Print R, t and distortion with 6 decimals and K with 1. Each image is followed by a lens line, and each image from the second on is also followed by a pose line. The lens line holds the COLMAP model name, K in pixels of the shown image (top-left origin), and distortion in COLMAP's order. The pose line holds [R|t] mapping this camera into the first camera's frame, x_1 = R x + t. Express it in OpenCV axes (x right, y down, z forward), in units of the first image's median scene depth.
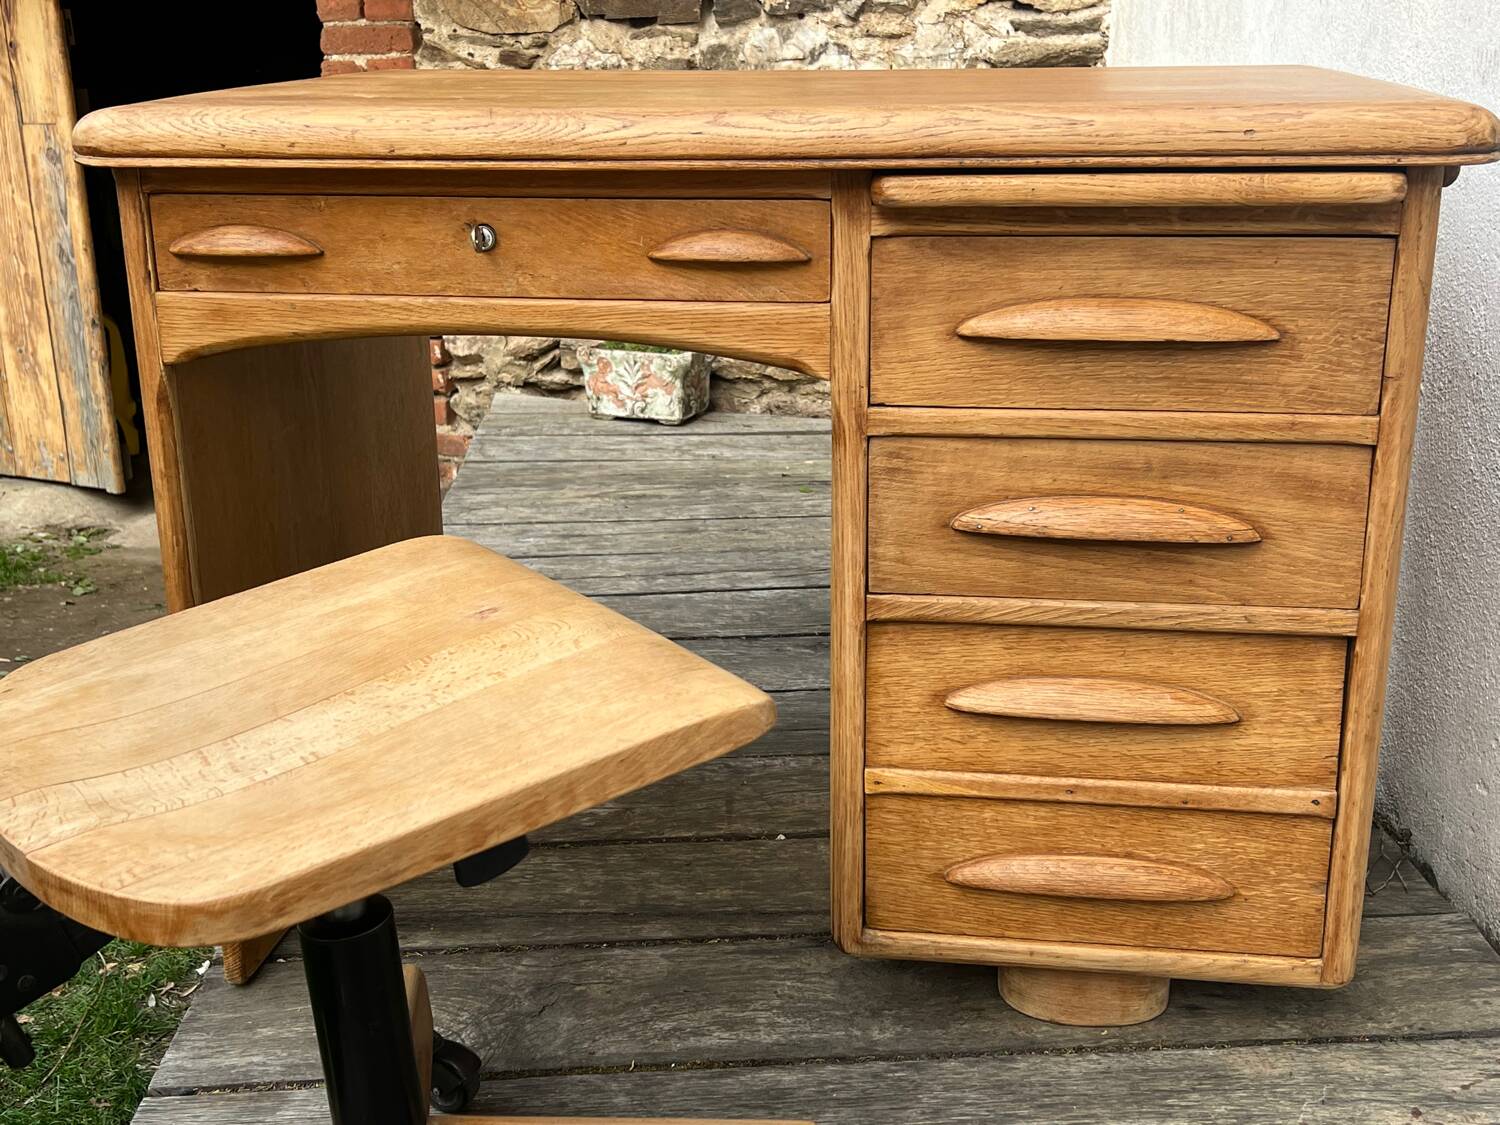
lens RADIAL K [[1738.7, 0, 766.7], [0, 1738.7, 572.3], [0, 0, 1]] dist [0.045206, 0.000000]
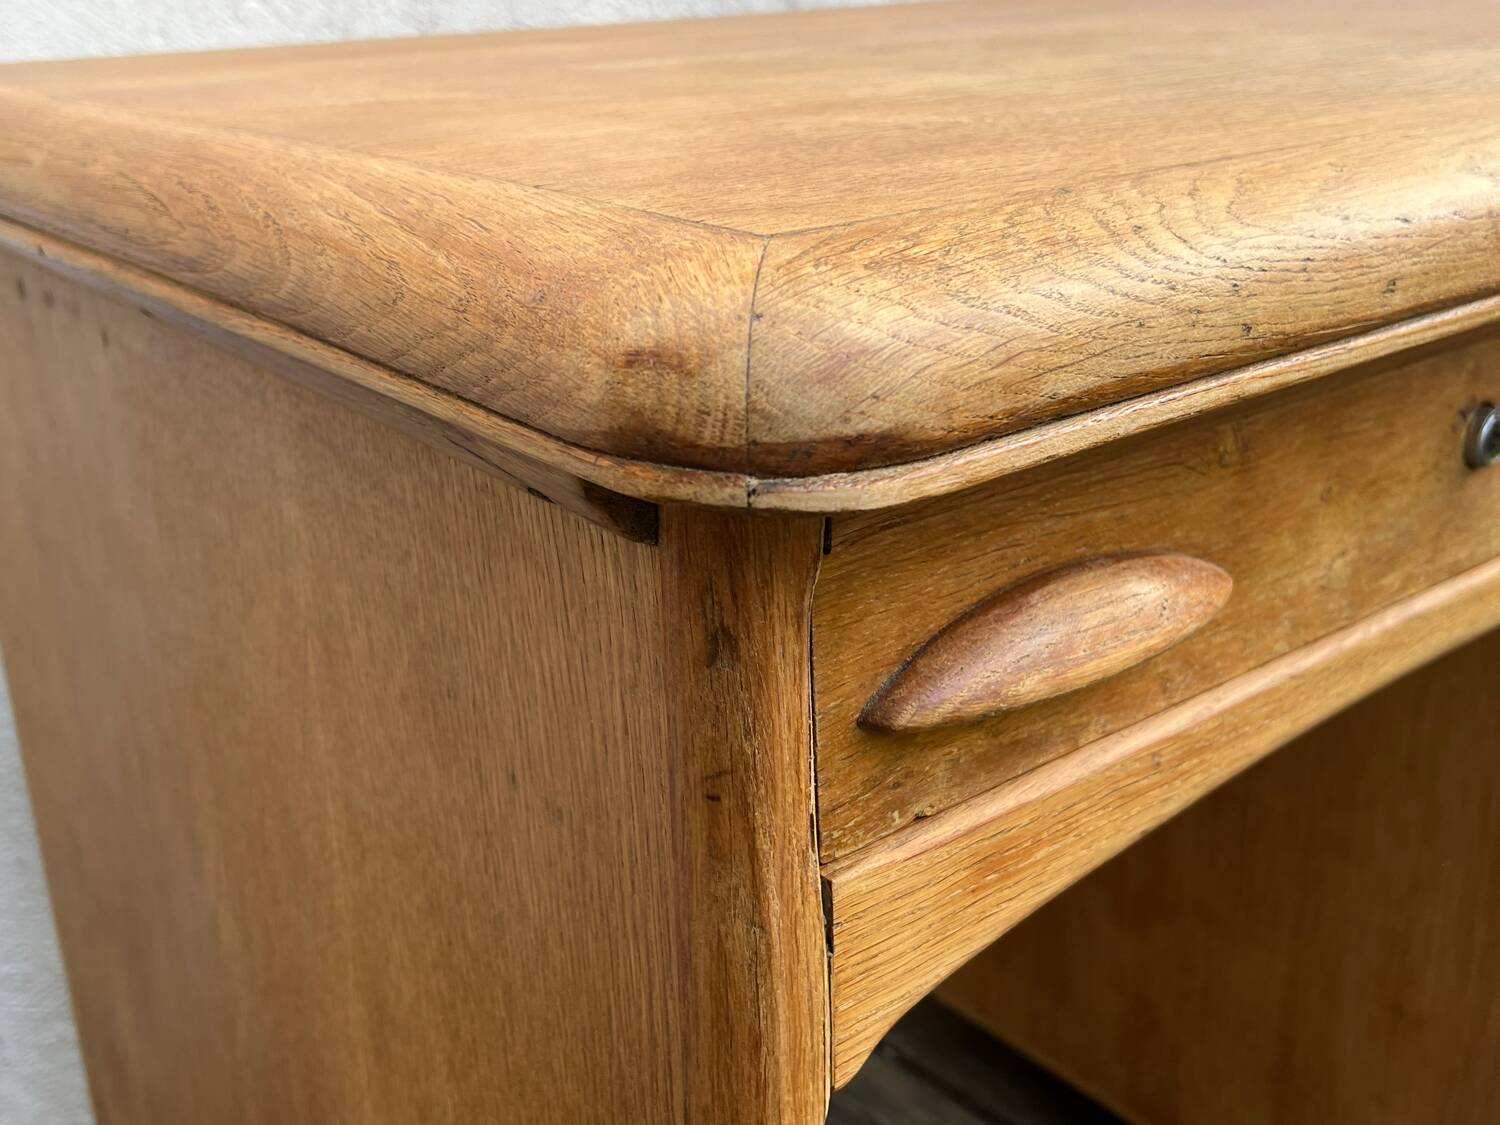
lens RADIAL K [[1632.7, 0, 724.0], [0, 1632.7, 528.8], [0, 0, 1]] dist [0.053042, 0.000000]
pose [[0.700825, -0.255585, 0.665974, -0.537840], [0.247465, 0.962739, 0.109061, -0.254914], [-0.669033, 0.088372, 0.737960, 0.839785]]
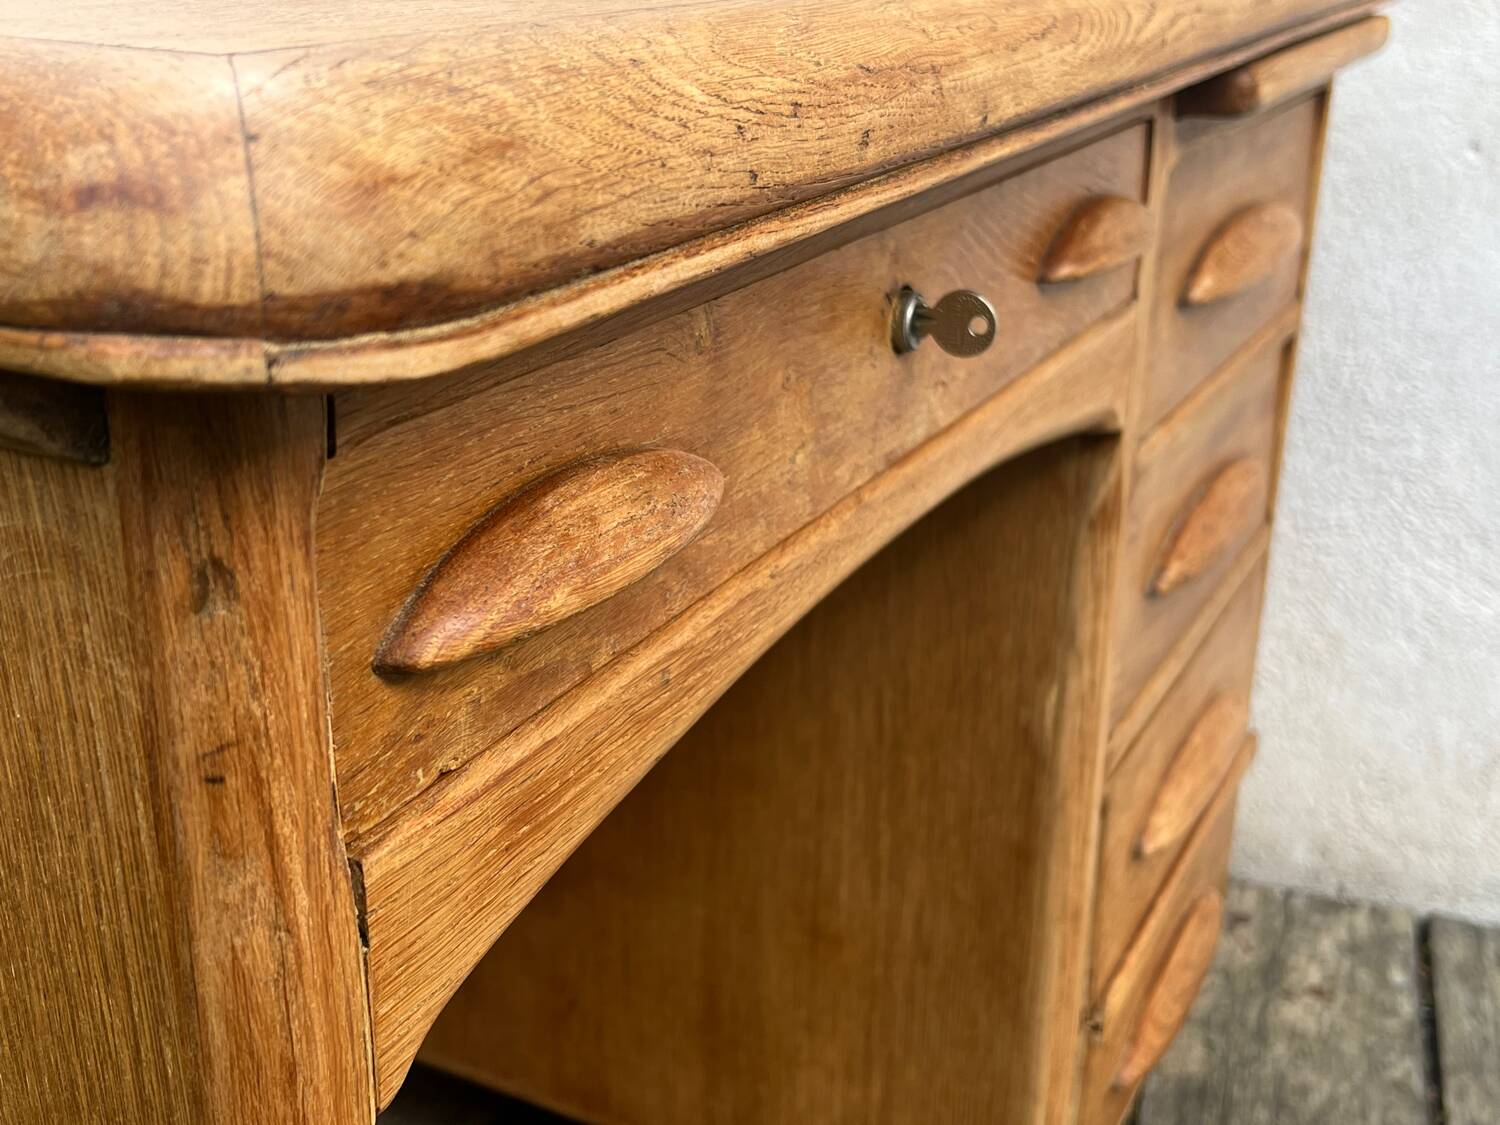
lens RADIAL K [[1738.9, 0, 731.3], [0, 1738.9, 558.9], [0, 0, 1]] dist [0.057231, 0.000000]
pose [[0.340027, -0.327619, 0.881503, -0.540252], [0.282228, 0.929697, 0.236665, -0.245768], [-0.897067, 0.168313, 0.408585, 0.882374]]
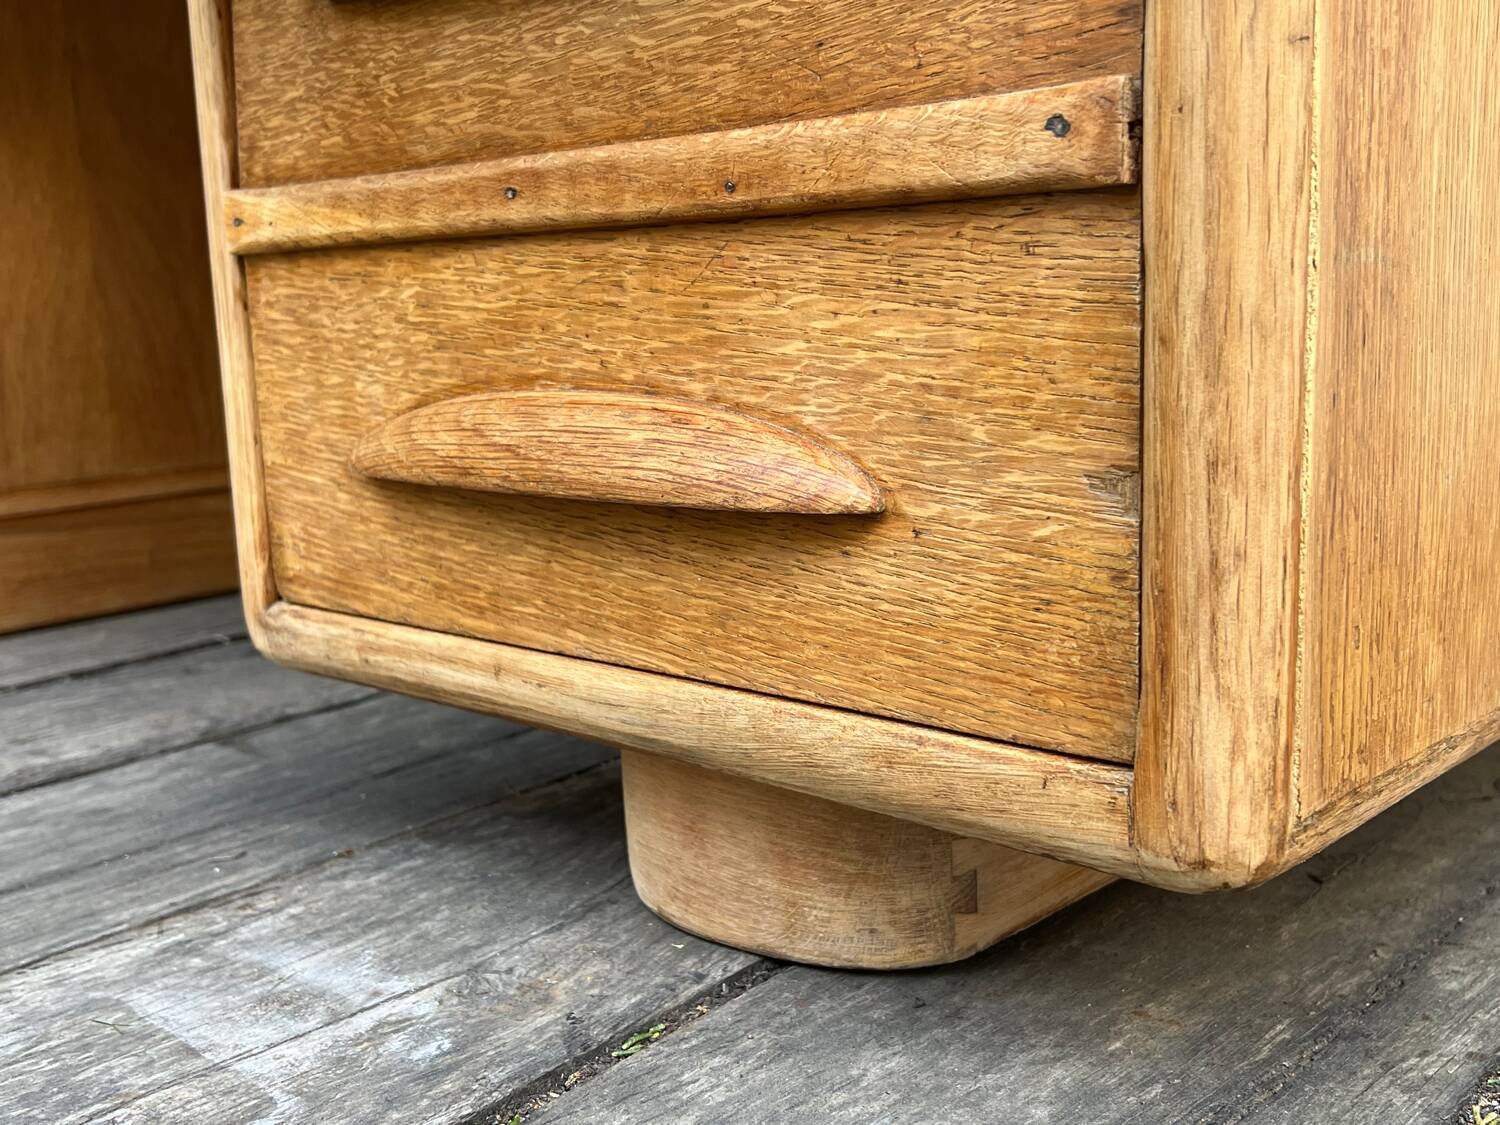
lens RADIAL K [[1632.7, 0, 717.5], [0, 1632.7, 552.2], [0, 0, 1]] dist [0.053042, 0.000000]
pose [[0.804362, 0.077583, -0.589053, 0.442116], [-0.159604, 0.983211, -0.088445, 0.236246], [0.572302, 0.165157, 0.803240, 0.800387]]
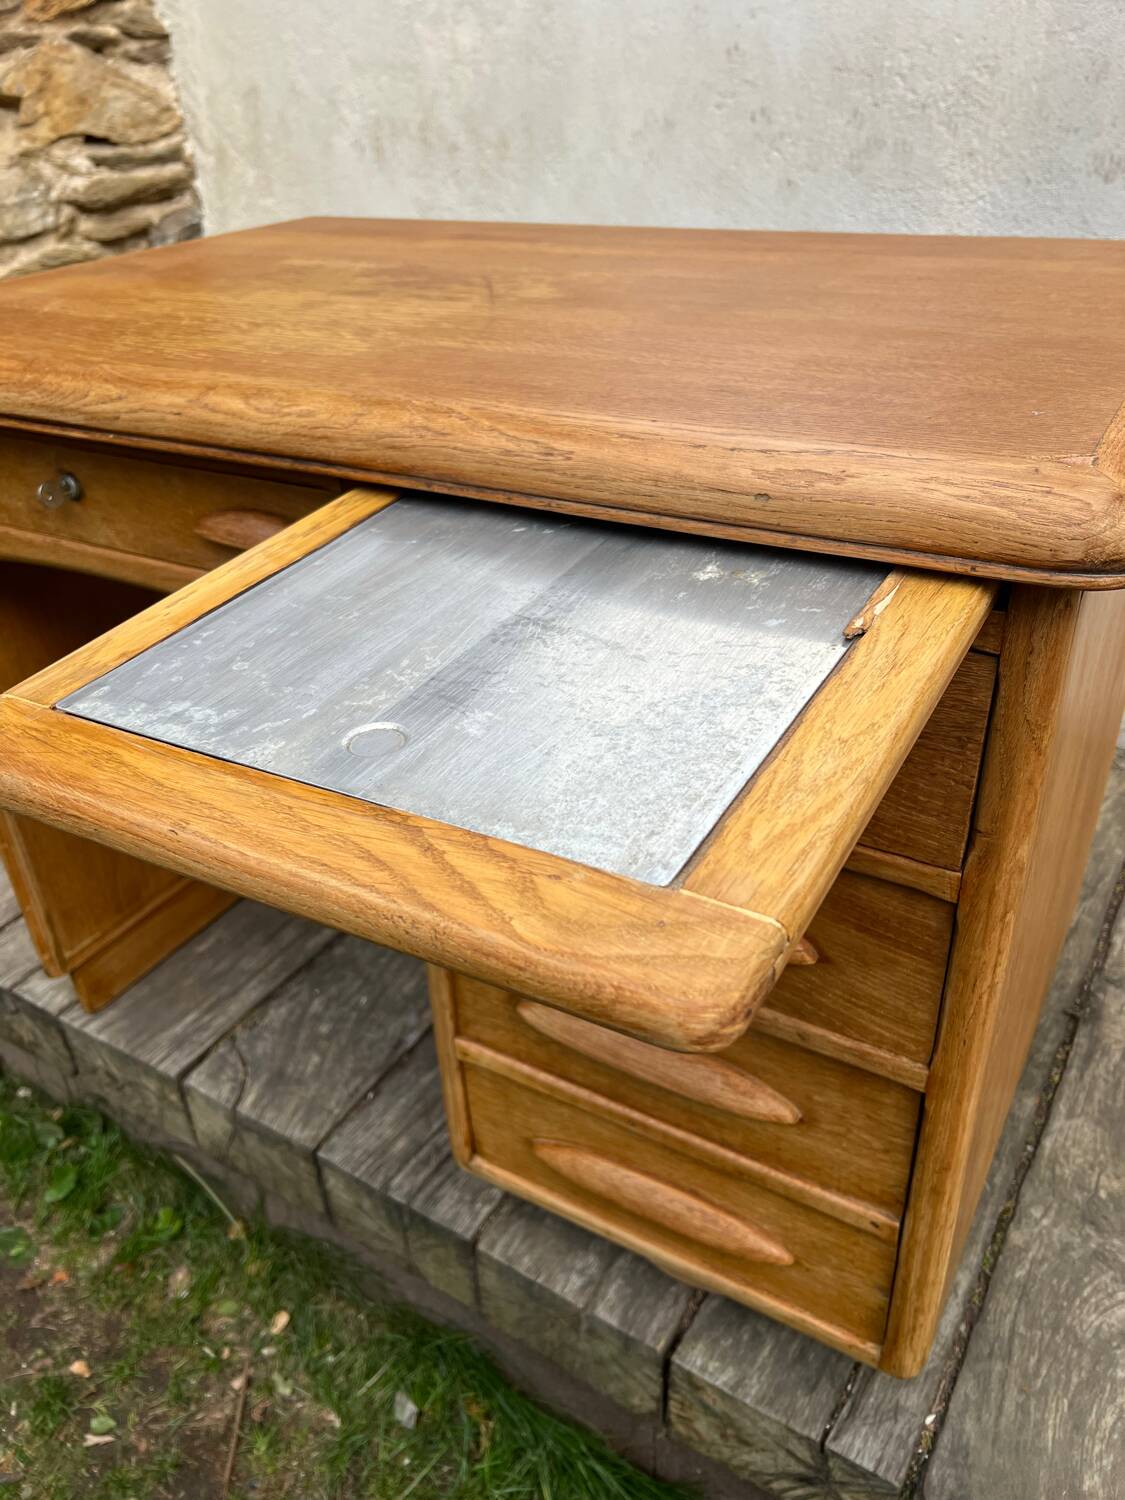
lens RADIAL K [[1151.9, 0, 571.6], [0, 1151.9, 759.6], [0, 0, 1]] dist [0.039179, -0.063644]
pose [[0.923939, 0.175057, -0.340135, 0.340943], [-0.085366, 0.961080, 0.262750, -0.238696], [0.372893, -0.213729, 0.902923, 0.488131]]
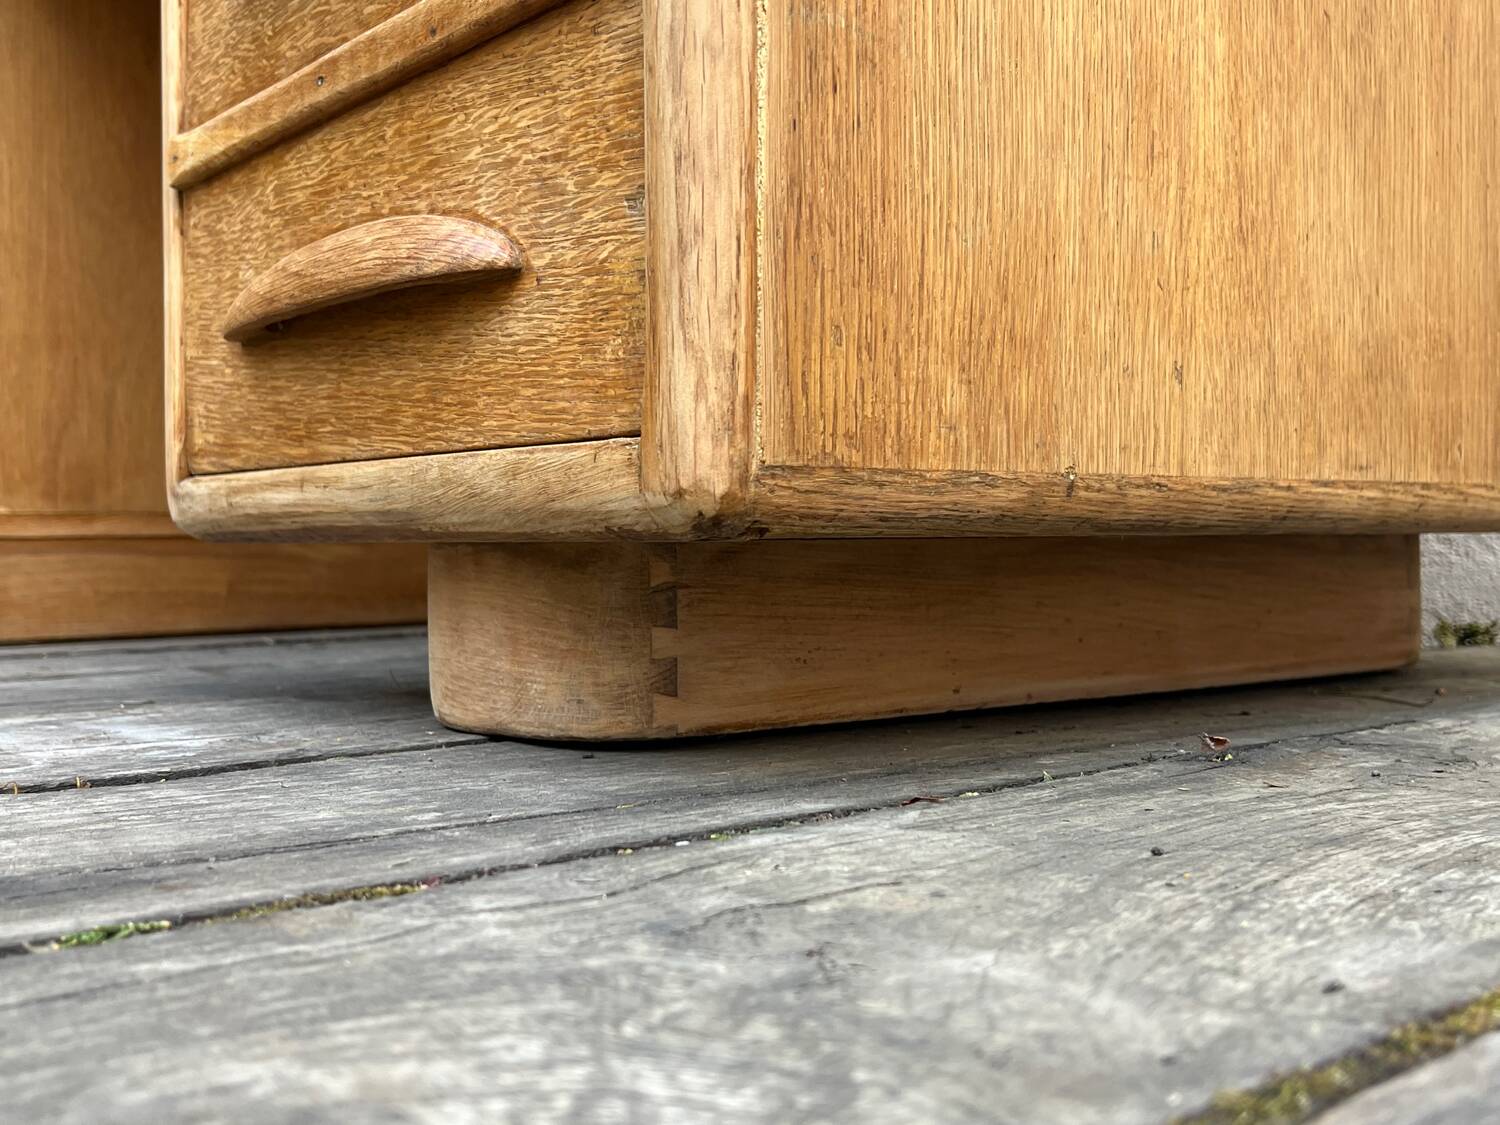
lens RADIAL K [[1632.7, 0, 722.0], [0, 1632.7, 578.0], [0, 0, 1]] dist [0.053042, 0.000000]
pose [[0.707640, 0.026178, -0.706088, 0.590839], [-0.229767, 0.953527, -0.194920, 0.328787], [0.668172, 0.300169, 0.680768, 0.857655]]
